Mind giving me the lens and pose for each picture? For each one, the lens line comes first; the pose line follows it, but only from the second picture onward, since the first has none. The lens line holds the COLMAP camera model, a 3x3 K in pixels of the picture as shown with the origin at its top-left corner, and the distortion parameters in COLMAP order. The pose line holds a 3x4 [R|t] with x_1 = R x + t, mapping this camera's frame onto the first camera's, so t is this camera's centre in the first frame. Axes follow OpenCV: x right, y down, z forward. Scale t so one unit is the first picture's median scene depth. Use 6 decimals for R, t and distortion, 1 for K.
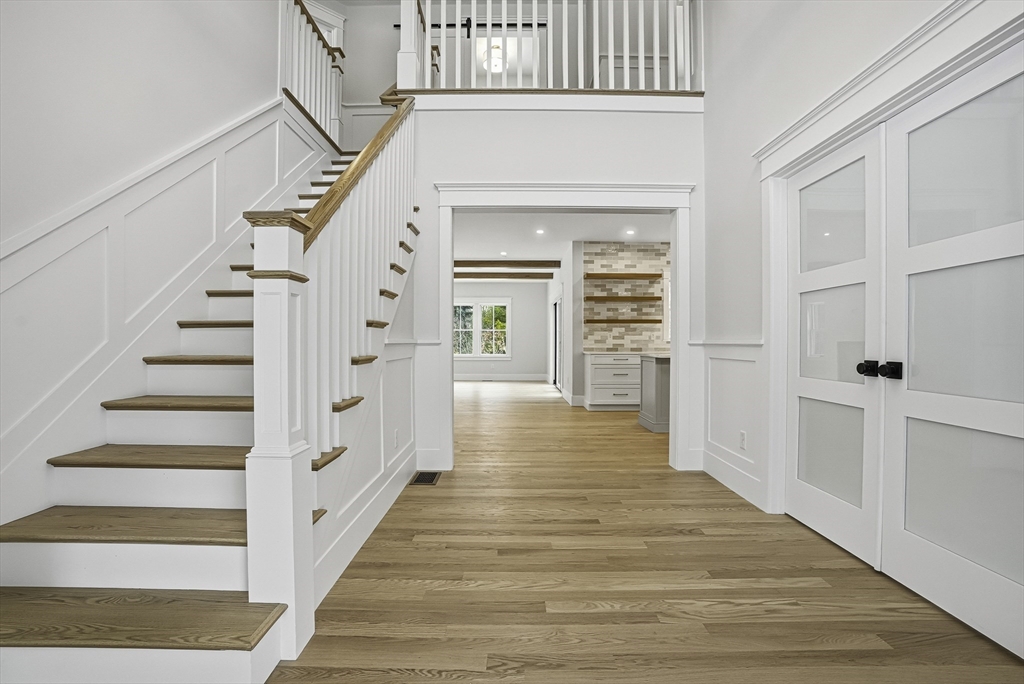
lens RADIAL K [[483.6, 0, 512.0], [0, 483.6, 342.0], [0, 0, 1]] dist [-0.053454, 0.000297]
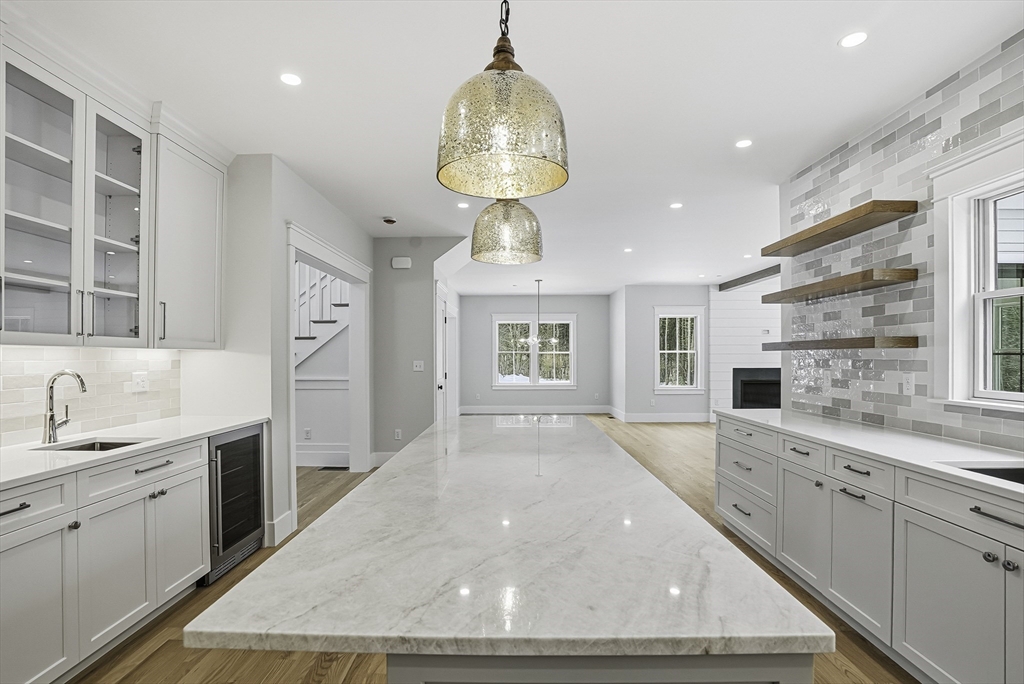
lens RADIAL K [[490.7, 0, 510.0], [0, 490.7, 357.6], [0, 0, 1]] dist [-0.065527, 0.022060]
pose [[-0.023586, 0.002252, -0.999719, 0.628486], [0.000062, 0.999997, 0.002251, -0.031868], [0.999722, -0.000009, -0.023586, 0.731441]]
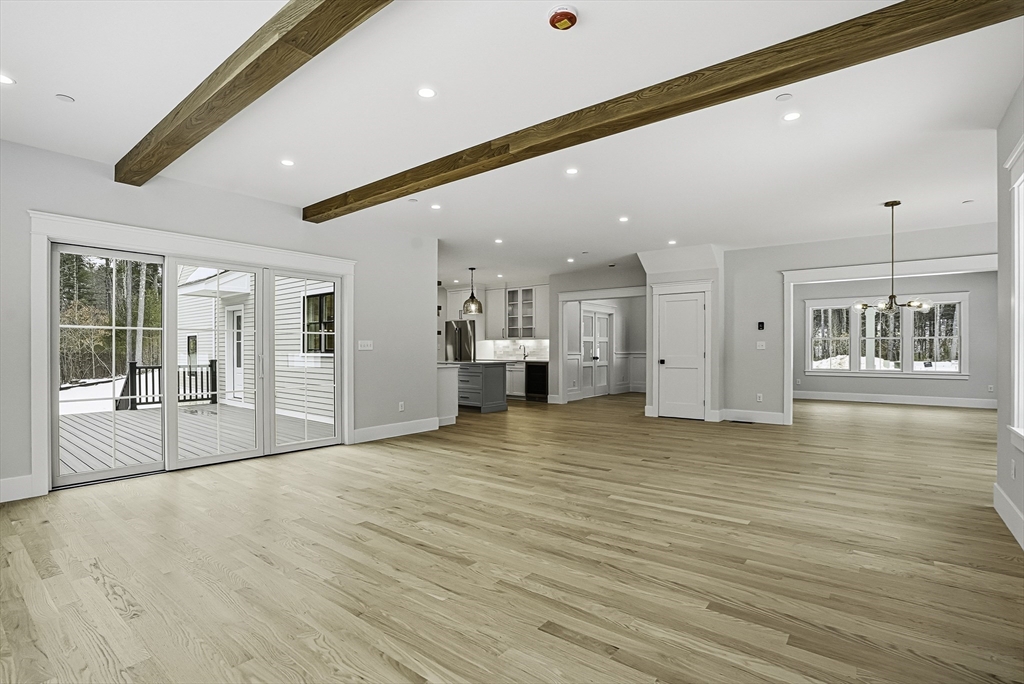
lens RADIAL K [[493.9, 0, 509.7], [0, 493.9, 348.4], [0, 0, 1]] dist [-0.024650, 0.000405]
pose [[-0.777179, 0.000578, 0.629279, -0.532702], [0.000707, 1.000000, -0.000046, -0.012459], [-0.629279, 0.000409, -0.777179, 1.606843]]
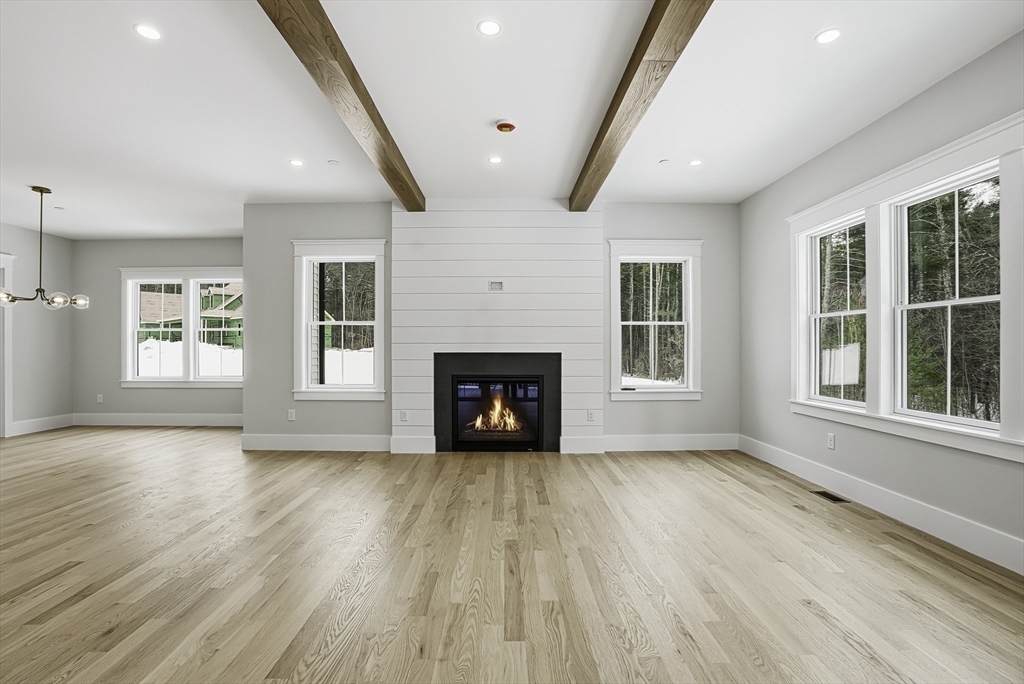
lens RADIAL K [[479.2, 0, 511.4], [0, 479.2, 344.1], [0, 0, 1]] dist [-0.061013, 0.020068]
pose [[-0.000112, -0.007320, -0.999973, 0.051861], [0.001399, 0.999972, -0.007320, -0.009378], [0.999999, -0.001400, -0.000102, 1.364255]]
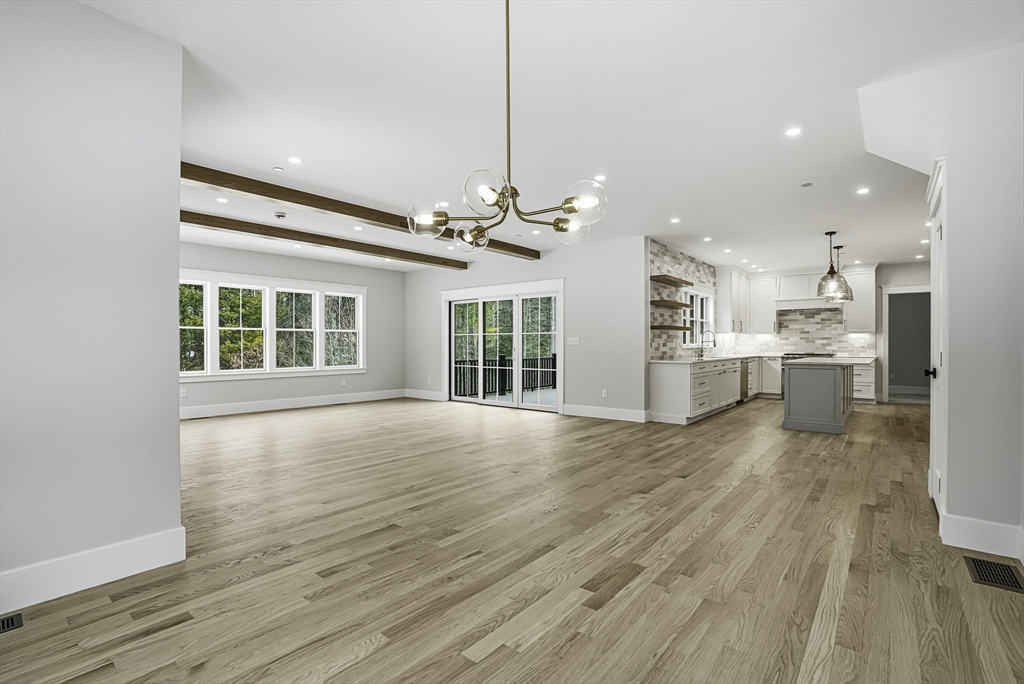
lens RADIAL K [[479.2, 0, 511.4], [0, 479.2, 344.1], [0, 0, 1]] dist [-0.061013, 0.020068]
pose [[0.641122, -0.000571, 0.767439, -0.696745], [-0.001265, 0.999998, 0.001801, -0.011745], [-0.767438, -0.002126, 0.641120, 0.626540]]
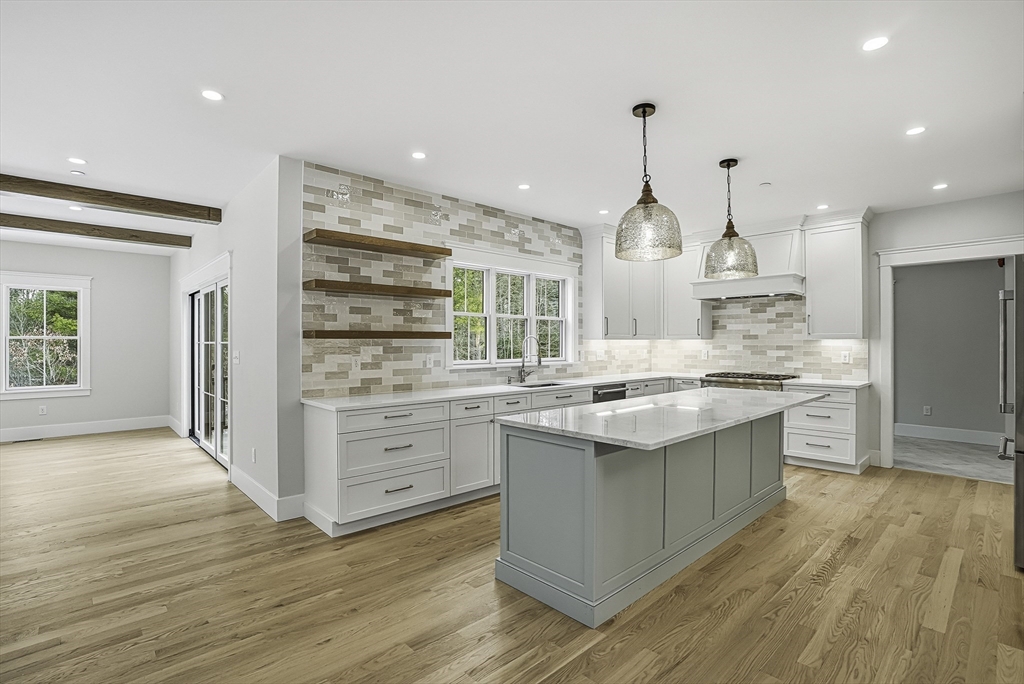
lens RADIAL K [[490.5, 0, 509.4], [0, 490.5, 341.6], [0, 0, 1]] dist [-0.050444, 0.000873]
pose [[0.739441, -0.000130, 0.673221, -0.018023], [-0.000154, 1.000000, 0.000362, -0.034931], [-0.673221, -0.000371, 0.739441, 0.522272]]
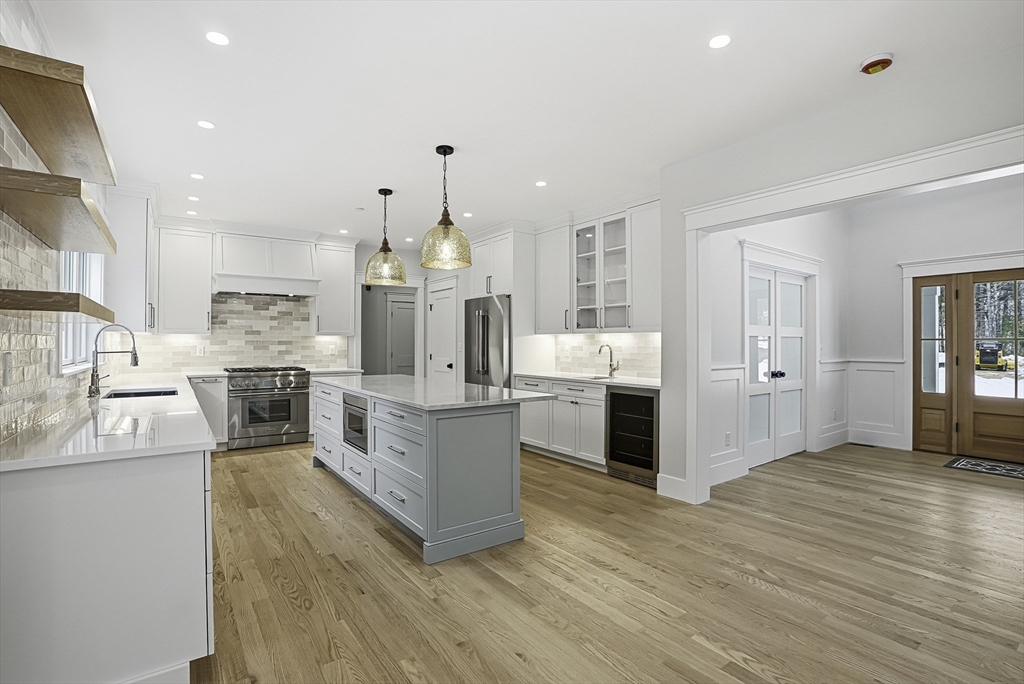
lens RADIAL K [[483.6, 0, 512.0], [0, 483.6, 342.0], [0, 0, 1]] dist [-0.053454, 0.000297]
pose [[-0.575640, 0.002627, 0.817699, -0.106047], [0.000155, 0.999995, -0.003104, -0.024233], [-0.817704, -0.001660, -0.575637, 0.931844]]
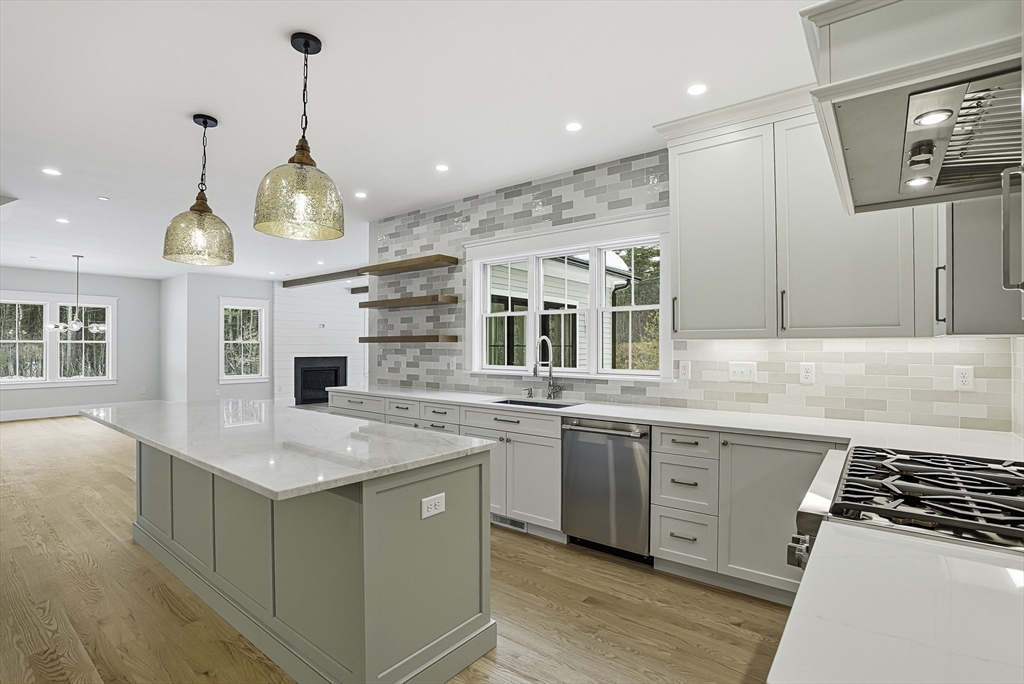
lens RADIAL K [[483.6, 0, 512.0], [0, 483.6, 342.0], [0, 0, 1]] dist [-0.053454, 0.000297]
pose [[0.783647, -0.006129, -0.621176, 0.708026], [-0.000954, 0.999938, -0.011070, -0.031552], [0.621205, 0.009267, 0.783593, 0.591672]]
